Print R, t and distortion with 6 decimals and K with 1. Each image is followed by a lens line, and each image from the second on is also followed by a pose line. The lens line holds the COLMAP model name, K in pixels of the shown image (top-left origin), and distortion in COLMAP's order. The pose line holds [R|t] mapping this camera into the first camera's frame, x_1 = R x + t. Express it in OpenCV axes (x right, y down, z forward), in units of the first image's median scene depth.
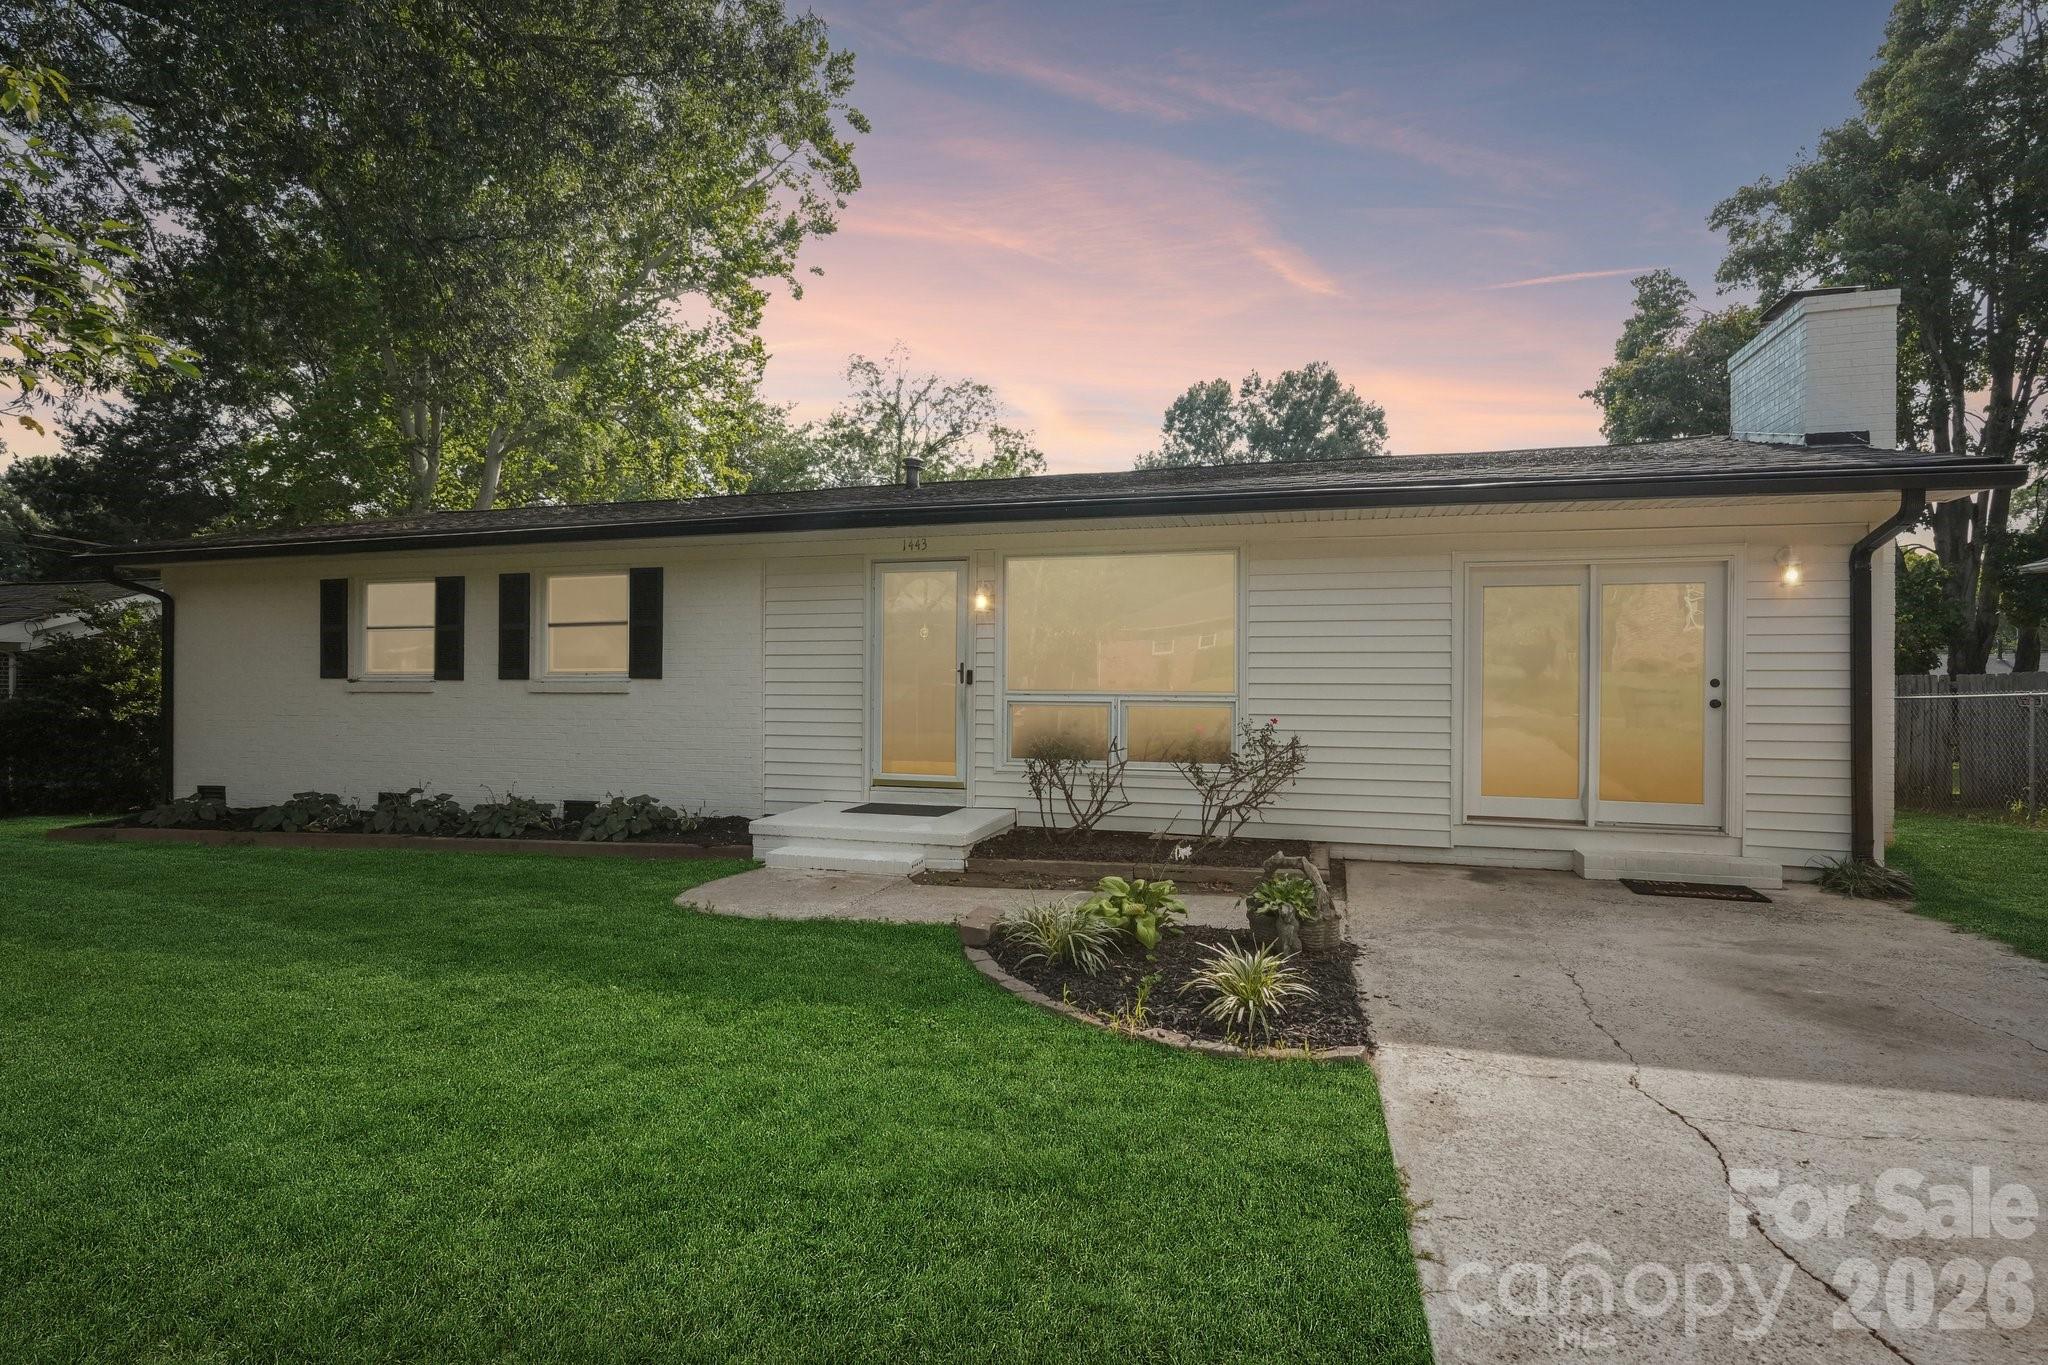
lens RADIAL K [[1007.9, 0, 1011.5], [0, 1007.9, 684.9], [0, 0, 1]] dist [0.001530, 0.000608]
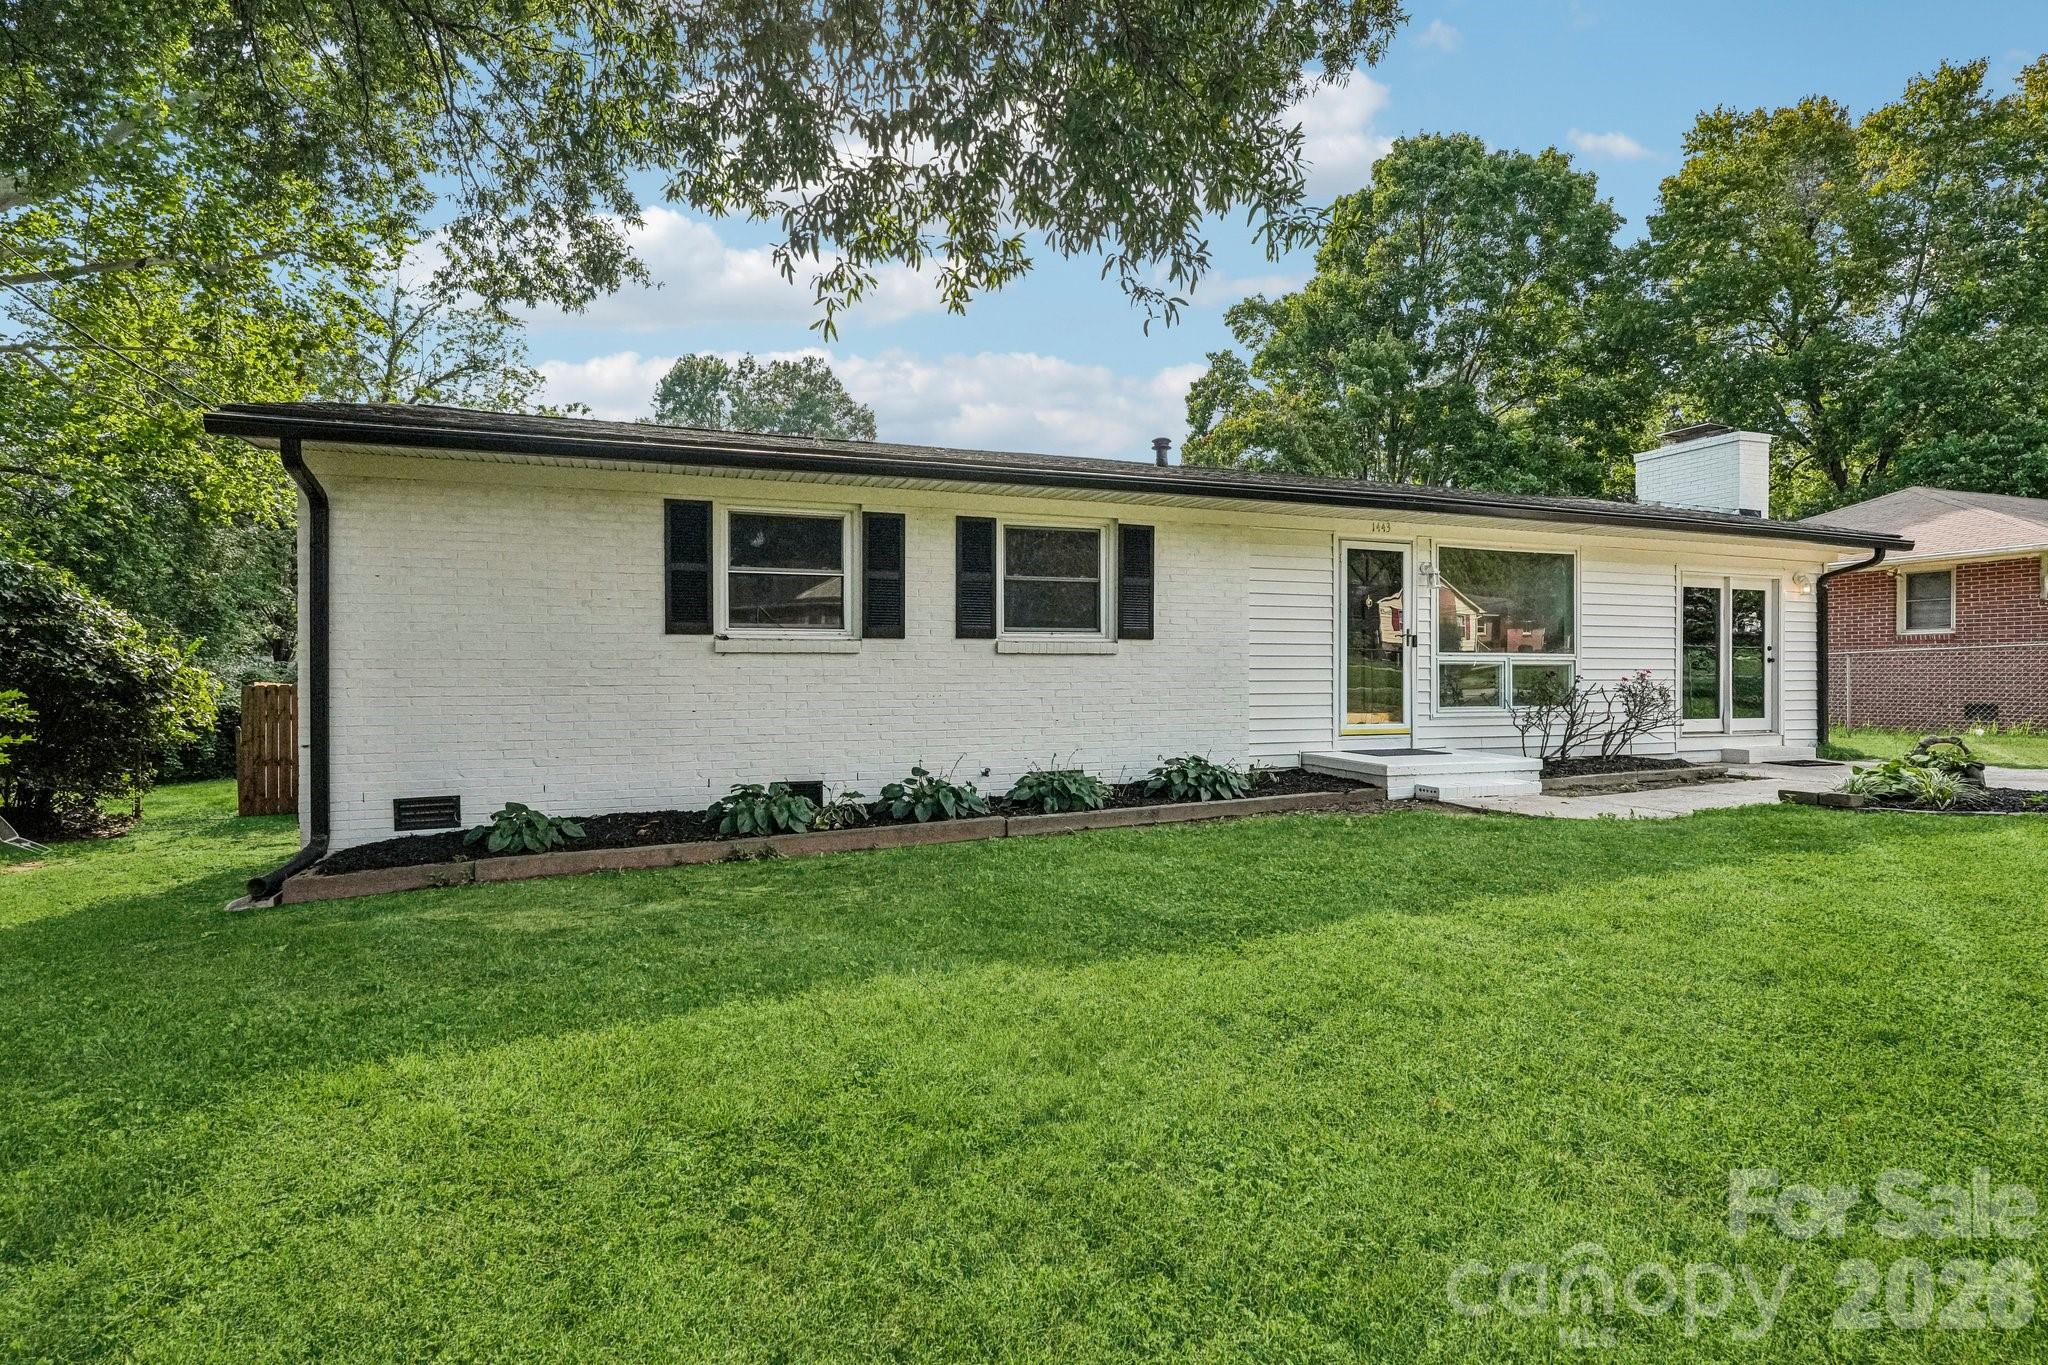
lens RADIAL K [[1007.9, 0, 1010.7], [0, 1007.9, 673.1], [0, 0, 1]] dist [0.001530, 0.000608]
pose [[0.799354, -0.008387, 0.600802, -0.590044], [0.007135, 0.999965, 0.004466, 0.011128], [-0.600818, 0.000717, 0.799386, 0.159500]]
